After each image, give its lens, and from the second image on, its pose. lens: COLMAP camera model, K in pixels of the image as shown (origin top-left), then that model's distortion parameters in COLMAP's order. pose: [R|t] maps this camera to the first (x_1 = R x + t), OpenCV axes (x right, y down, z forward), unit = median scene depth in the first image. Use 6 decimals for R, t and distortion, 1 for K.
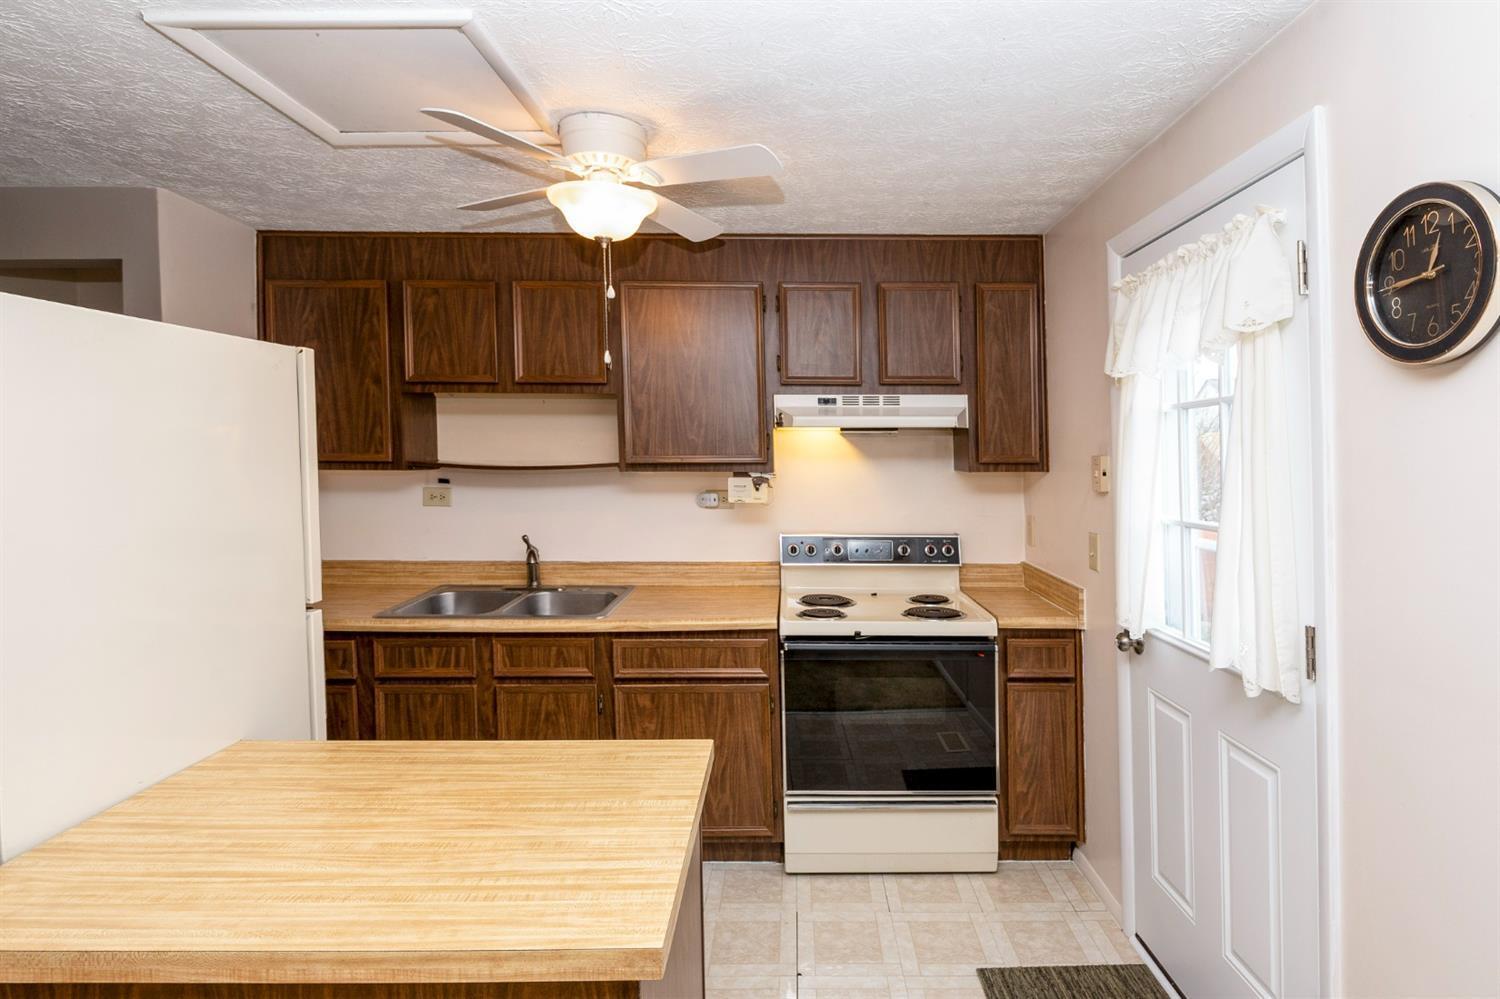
lens RADIAL K [[761.4, 0, 775.2], [0, 761.4, 501.4], [0, 0, 1]] dist [0.001682, 0.000093]
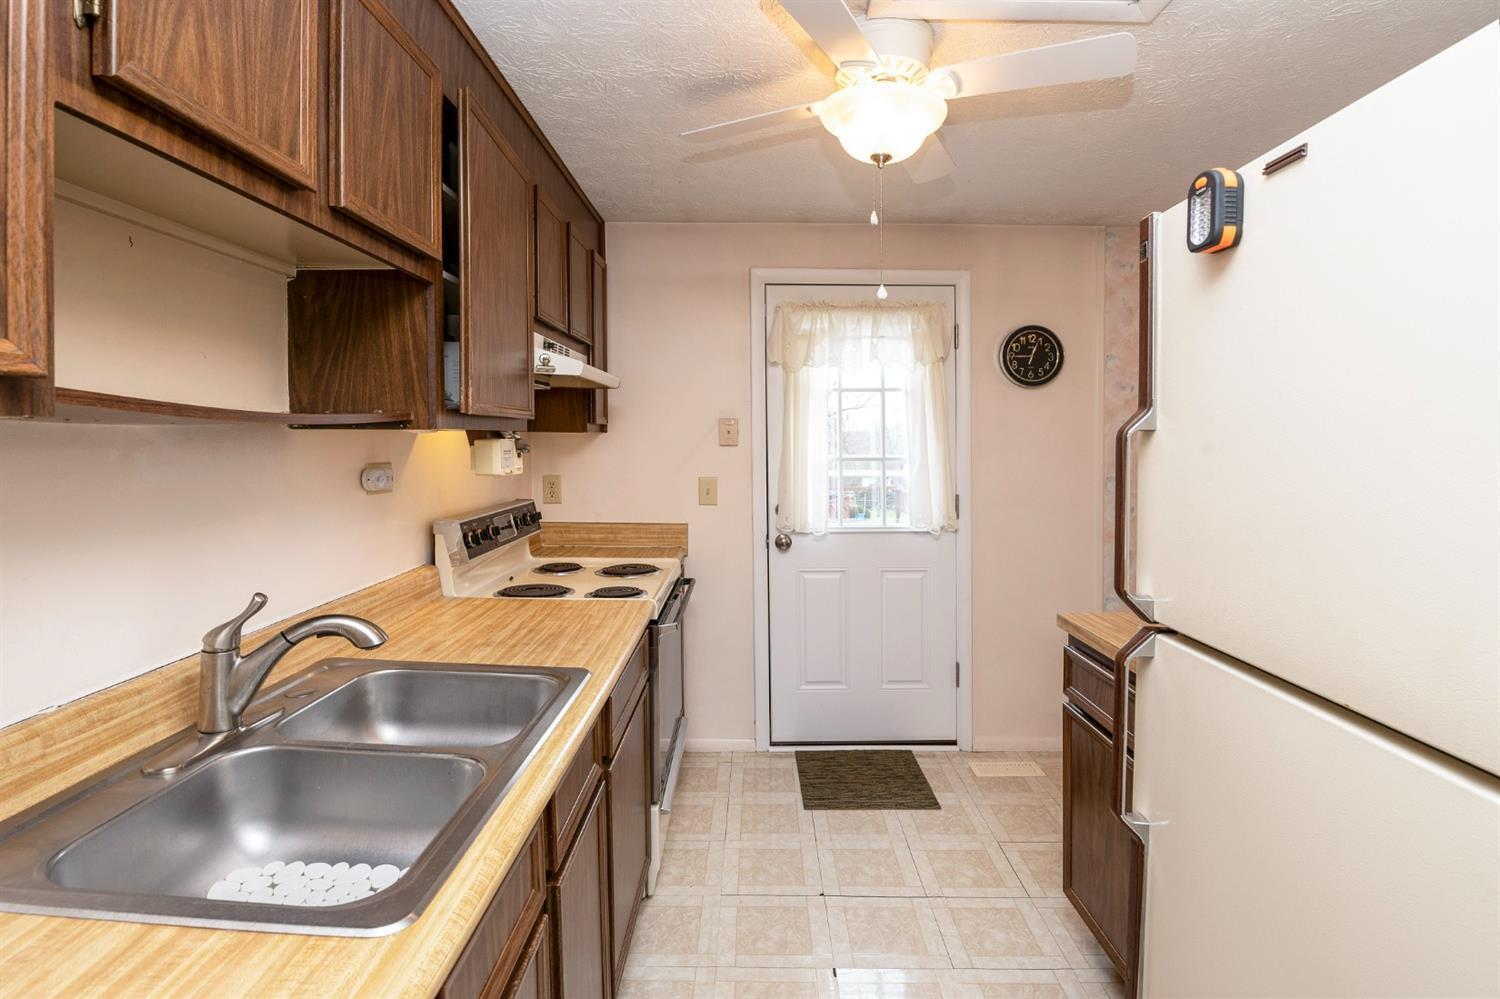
lens RADIAL K [[744.6, 0, 748.3], [0, 744.6, 451.8], [0, 0, 1]] dist [0.000673, -0.000497]
pose [[0.000218, -0.019276, 0.999814, -0.744390], [0.058527, 0.998101, 0.019231, -0.019855], [-0.998286, 0.058512, 0.001346, 0.789293]]
